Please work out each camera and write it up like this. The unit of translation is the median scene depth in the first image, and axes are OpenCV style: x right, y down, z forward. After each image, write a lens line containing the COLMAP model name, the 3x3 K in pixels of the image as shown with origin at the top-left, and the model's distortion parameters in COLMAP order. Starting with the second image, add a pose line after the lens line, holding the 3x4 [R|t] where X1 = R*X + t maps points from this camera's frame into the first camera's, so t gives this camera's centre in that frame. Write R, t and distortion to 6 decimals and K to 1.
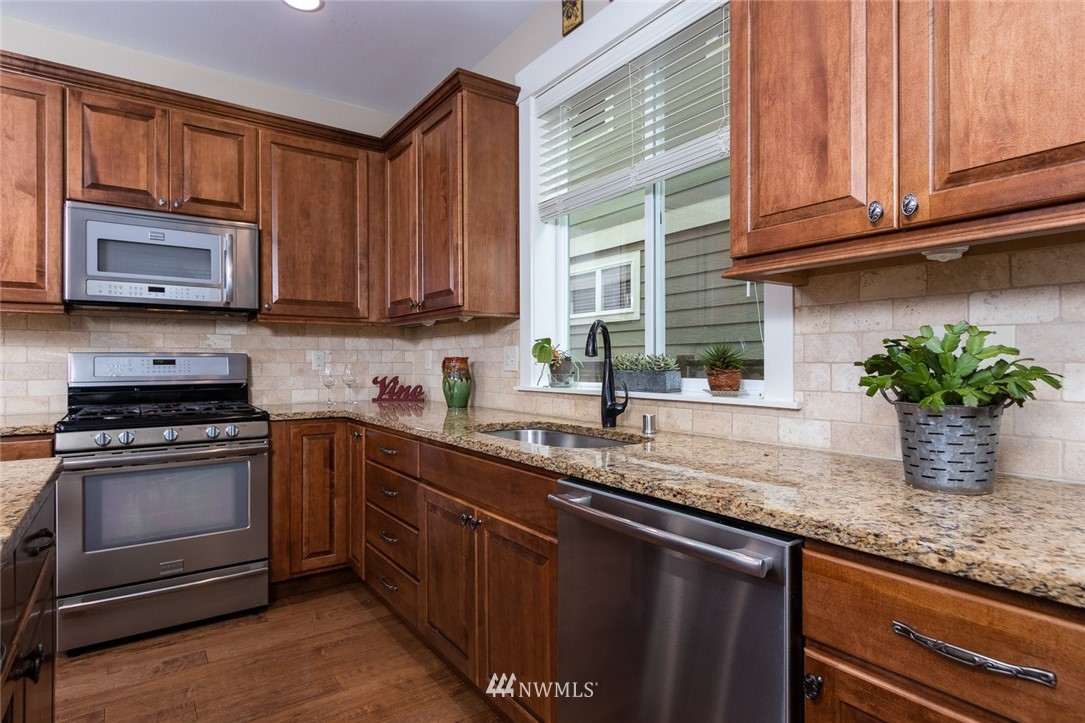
lens RADIAL K [[593.8, 0, 536.1], [0, 593.8, 360.0], [0, 0, 1]] dist [0.019059, -0.004607]
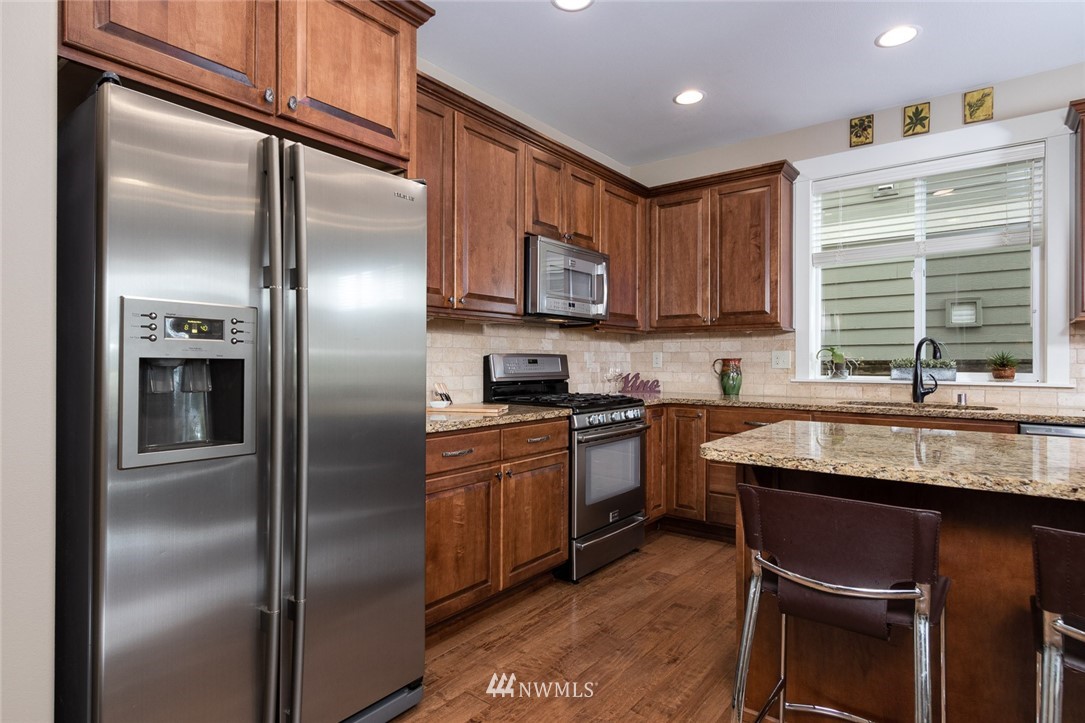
lens RADIAL K [[593.8, 0, 542.3], [0, 593.8, 359.4], [0, 0, 1]] dist [0.019059, -0.004607]
pose [[0.953499, 0.003934, 0.301371, -1.261442], [-0.004337, 0.999990, 0.000667, -0.001943], [-0.301366, -0.001943, 0.953507, -0.231665]]
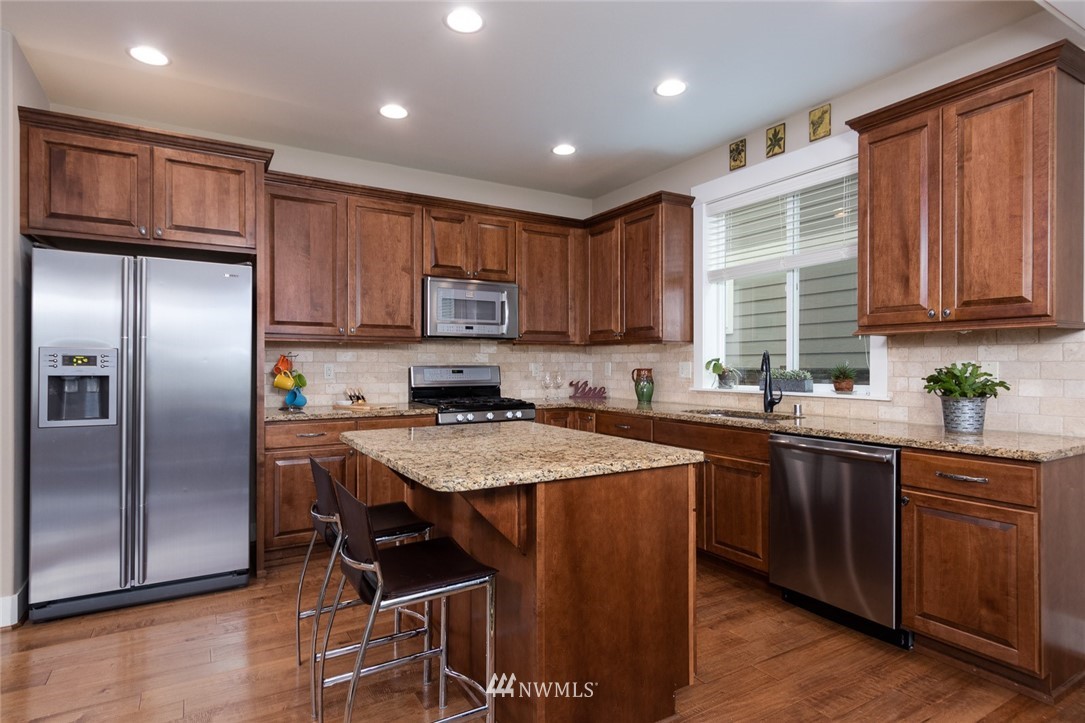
lens RADIAL K [[593.8, 0, 536.6], [0, 593.8, 365.6], [0, 0, 1]] dist [0.019059, -0.004607]
pose [[0.997320, 0.001172, -0.073159, -0.389129], [-0.000637, 0.999973, 0.007328, -0.031119], [0.073166, -0.007261, 0.997293, -0.703473]]
